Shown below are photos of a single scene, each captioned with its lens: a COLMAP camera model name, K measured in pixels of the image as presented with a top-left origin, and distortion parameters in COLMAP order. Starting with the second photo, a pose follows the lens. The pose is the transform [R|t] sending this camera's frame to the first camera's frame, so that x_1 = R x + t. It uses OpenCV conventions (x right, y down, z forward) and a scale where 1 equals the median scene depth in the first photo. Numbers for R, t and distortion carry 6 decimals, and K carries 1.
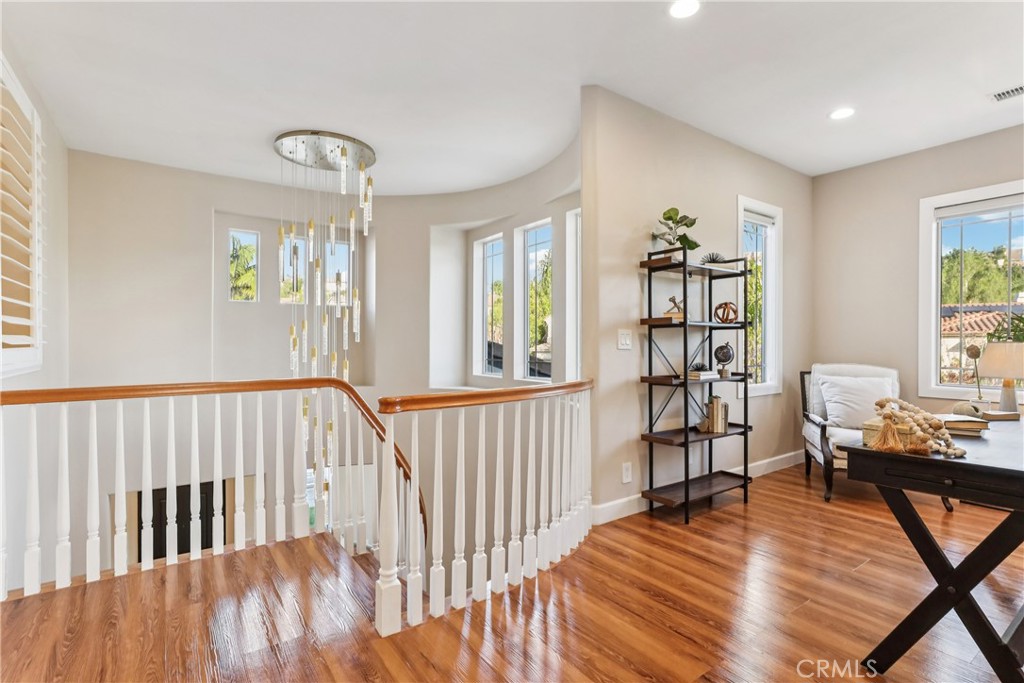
lens RADIAL K [[487.5, 0, 515.1], [0, 487.5, 350.2], [0, 0, 1]] dist [-0.012427, -0.000036]
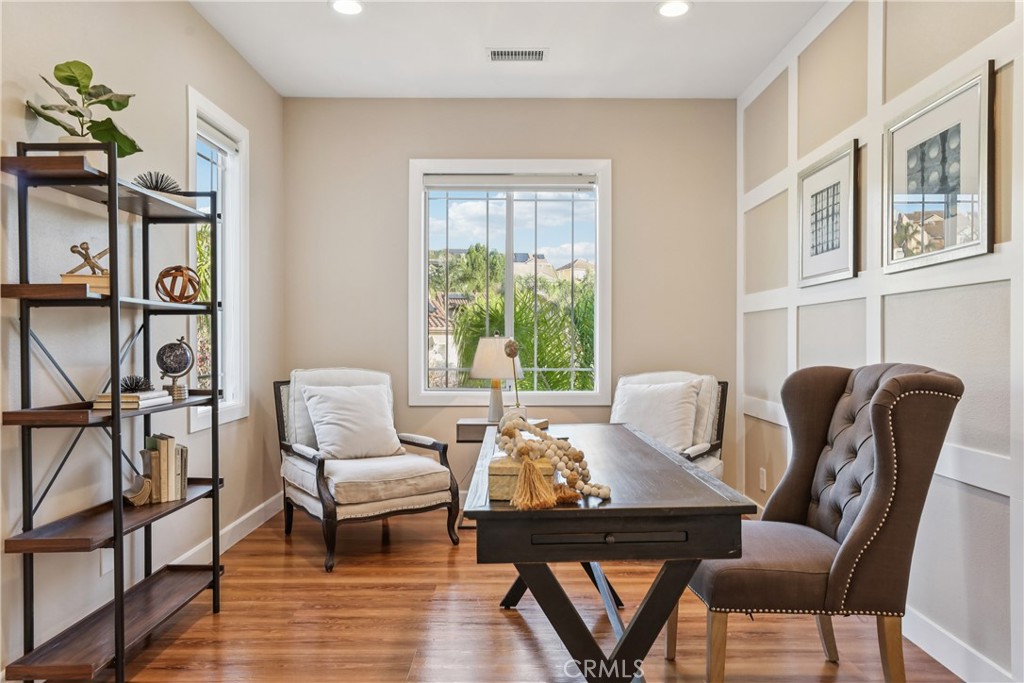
lens RADIAL K [[686.0, 0, 514.3], [0, 686.0, 345.9], [0, 0, 1]] dist [0.008011, 0.007597]
pose [[0.578365, -0.006729, 0.815750, 0.009420], [0.011822, 0.999930, -0.000133, -0.001565], [-0.815692, 0.009720, 0.578404, 0.227533]]
